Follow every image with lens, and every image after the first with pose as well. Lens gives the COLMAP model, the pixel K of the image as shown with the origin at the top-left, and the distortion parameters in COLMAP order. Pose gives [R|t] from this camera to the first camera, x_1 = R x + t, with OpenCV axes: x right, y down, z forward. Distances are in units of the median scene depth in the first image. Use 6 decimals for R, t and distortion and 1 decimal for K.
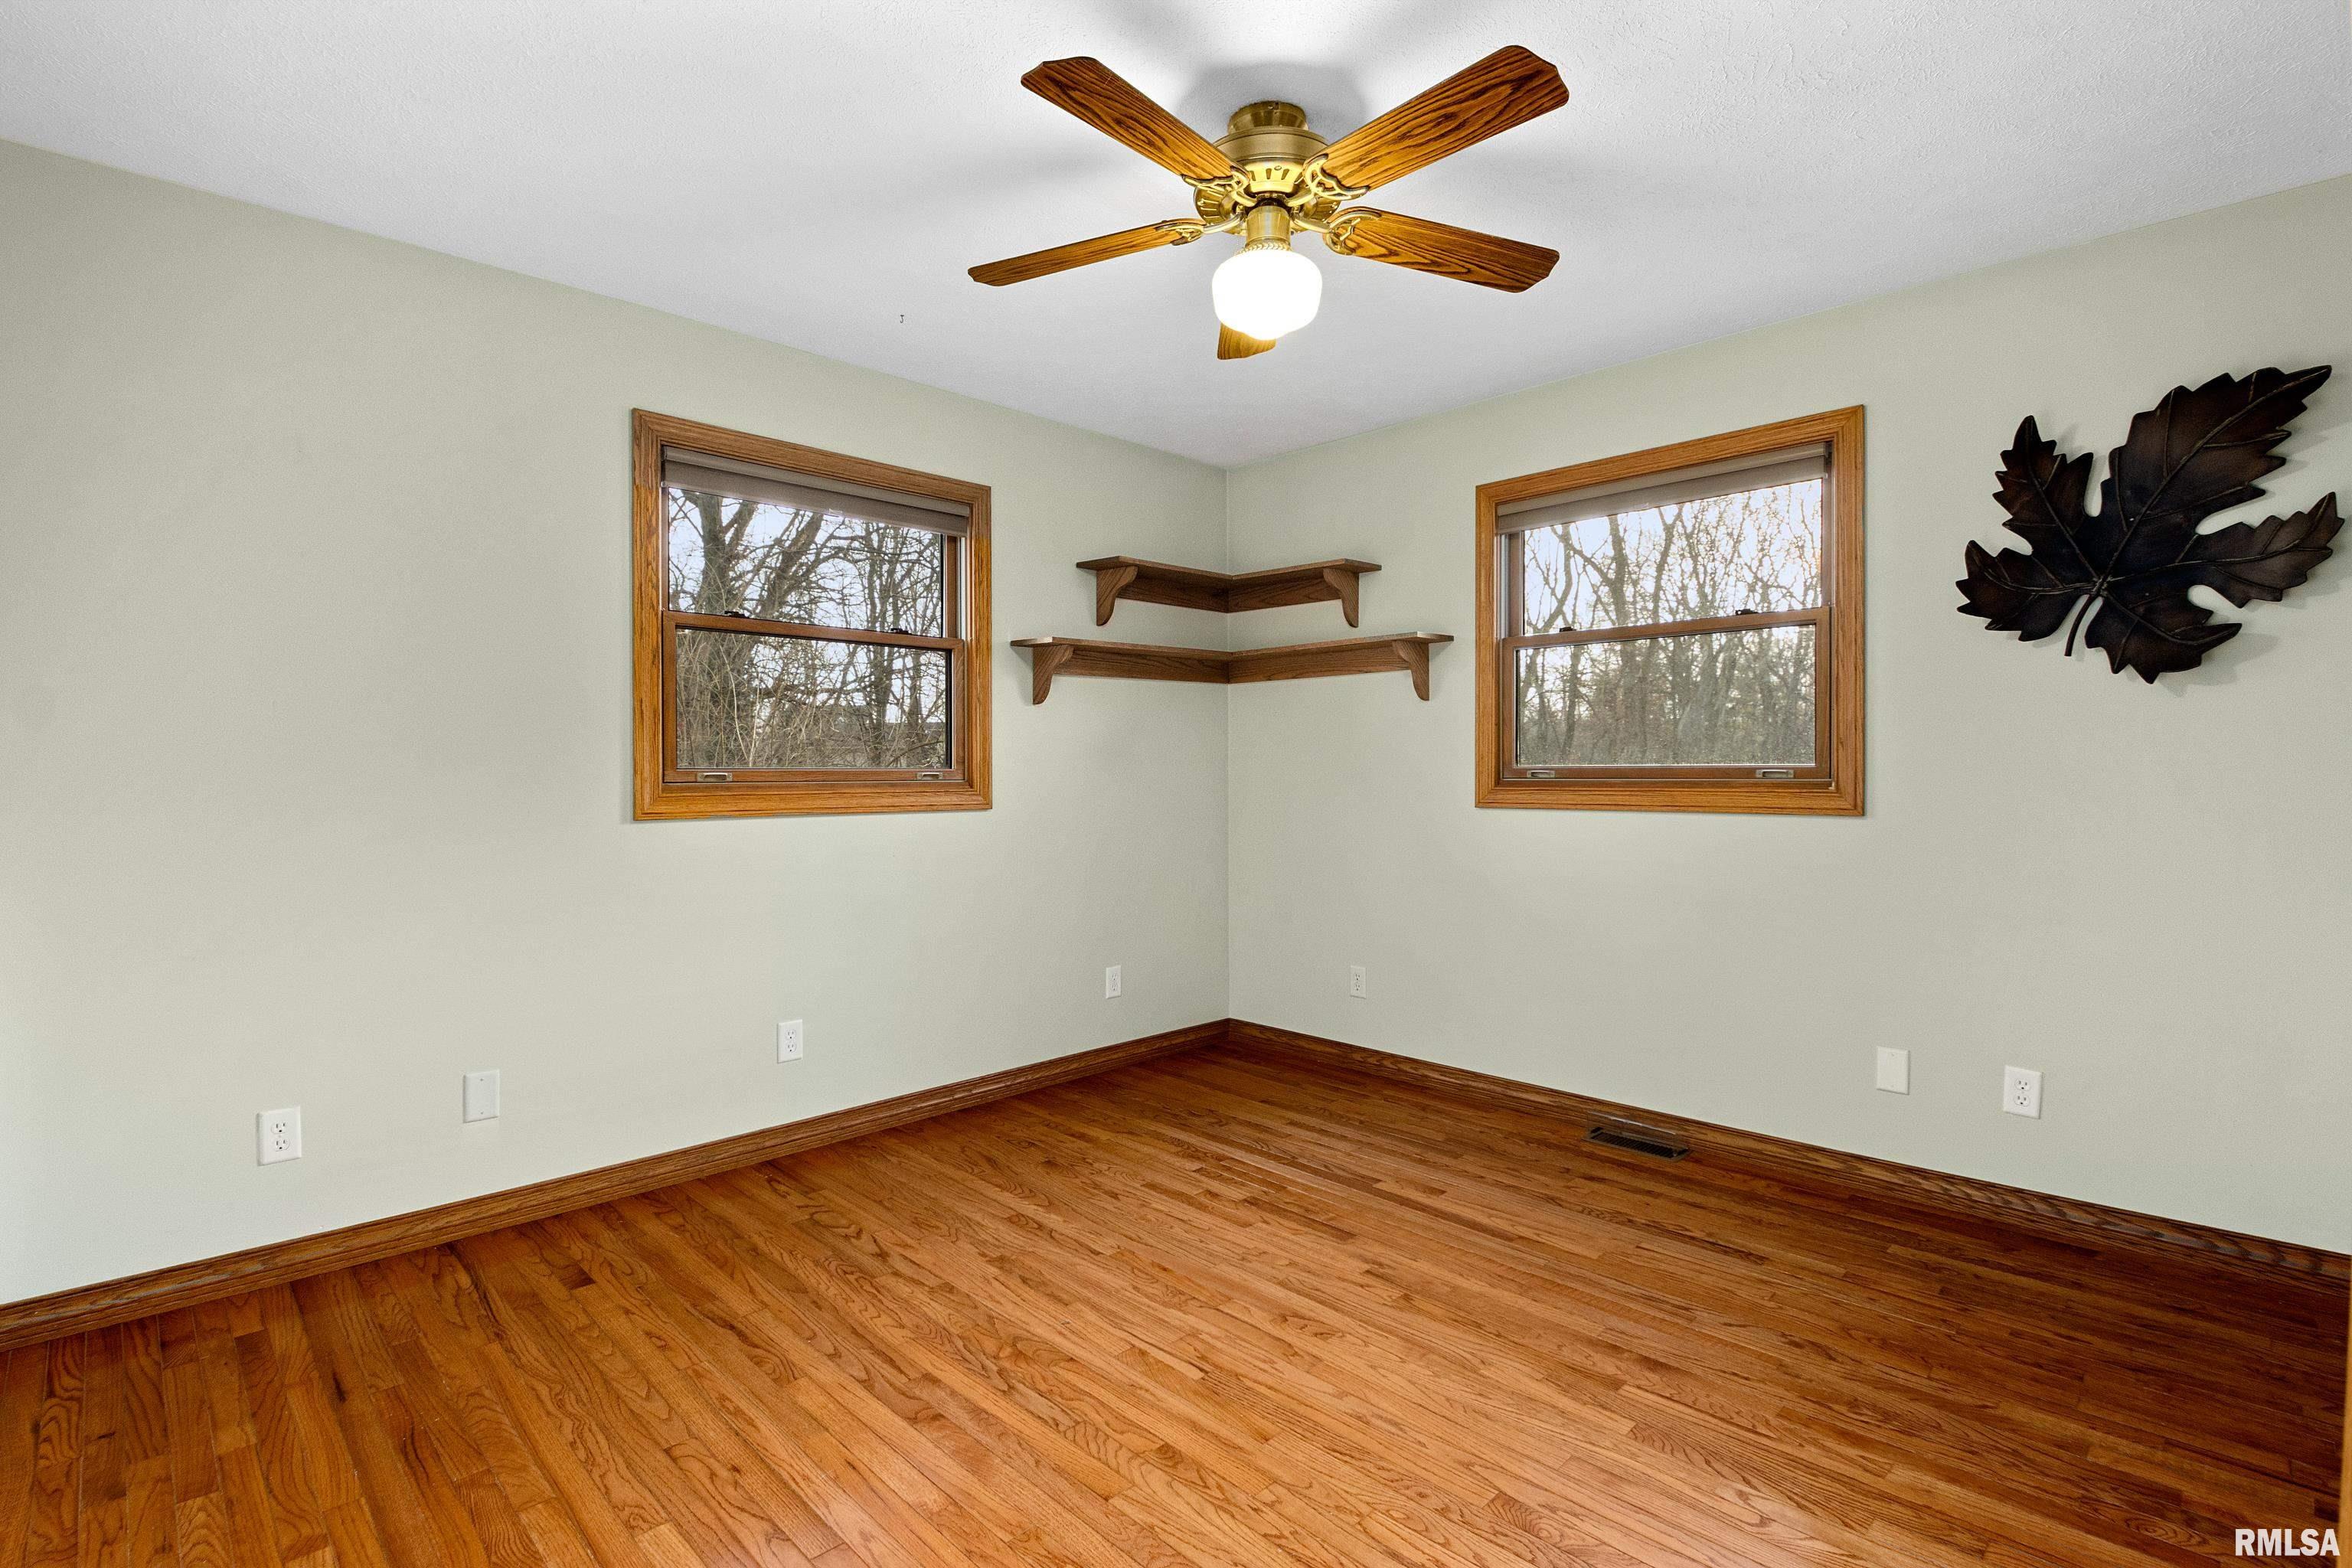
lens RADIAL K [[1096.3, 0, 1169.8], [0, 1096.3, 780.4], [0, 0, 1]] dist [0.004813, -0.015360]
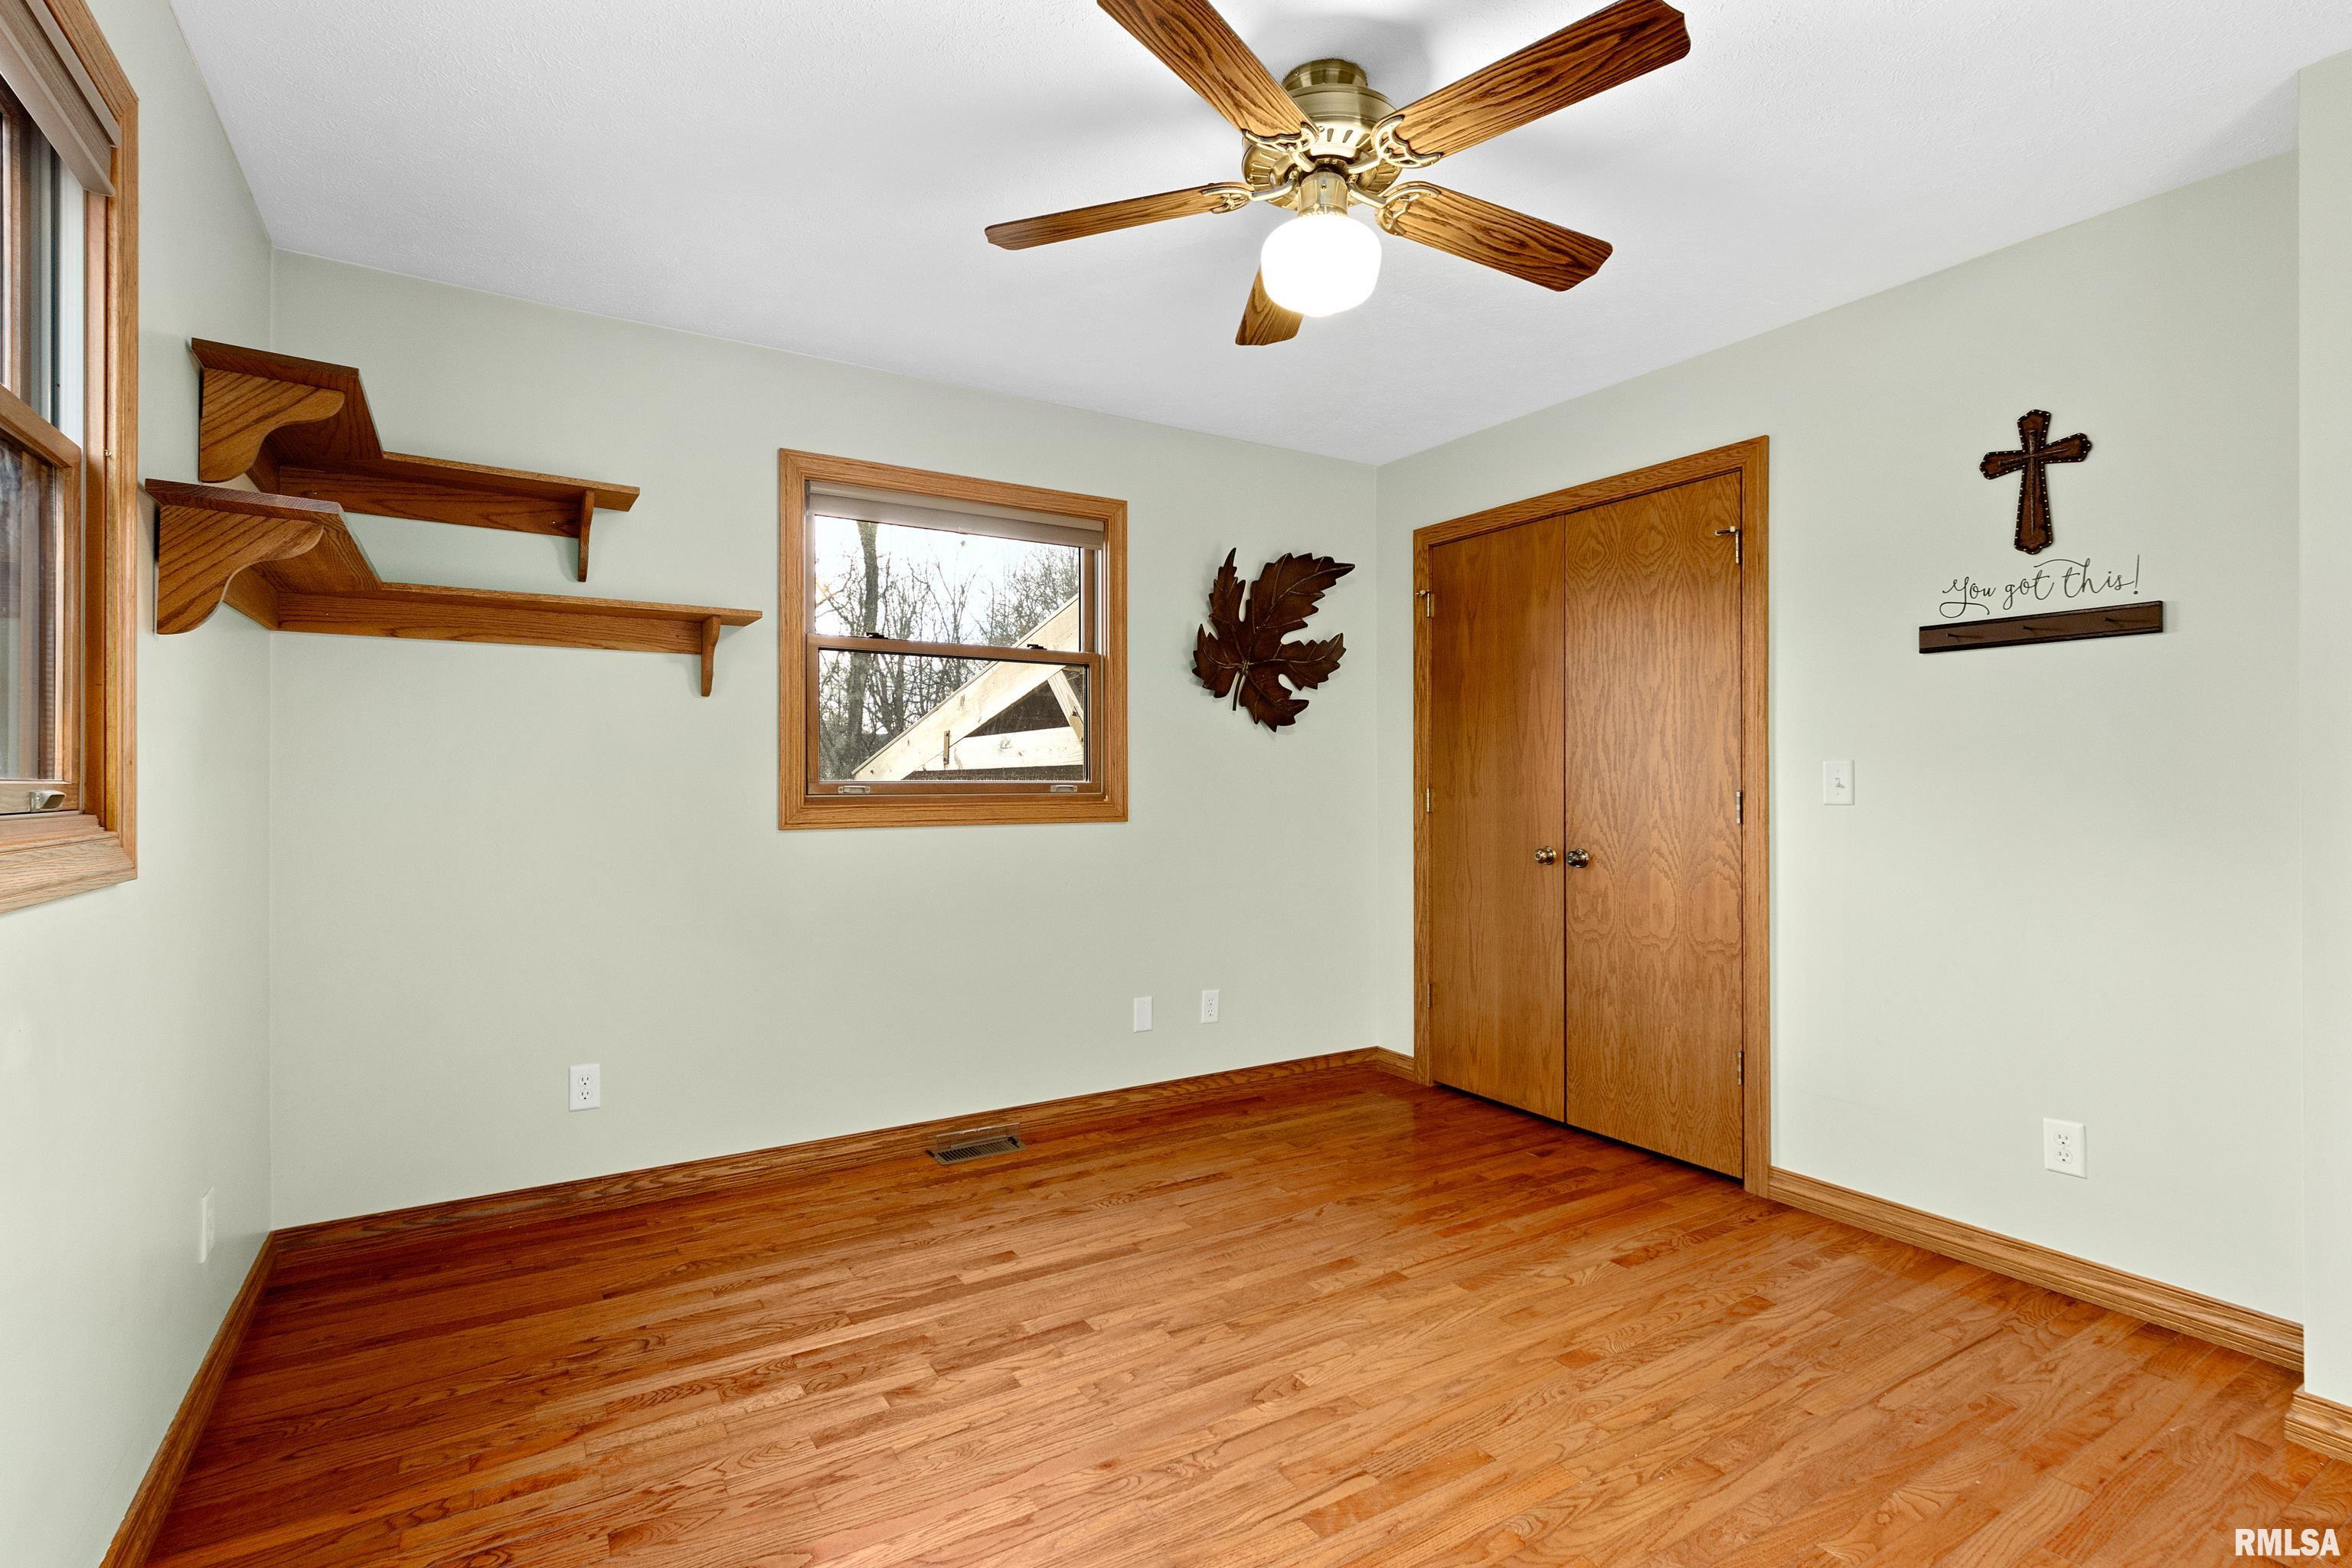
lens RADIAL K [[1096.3, 0, 1167.5], [0, 1096.3, 786.0], [0, 0, 1]] dist [0.004813, -0.015360]
pose [[0.215720, -0.000843, 0.976455, -0.605834], [0.007135, 0.999974, -0.000714, -0.007795], [-0.976429, 0.007121, 0.215721, 0.678477]]
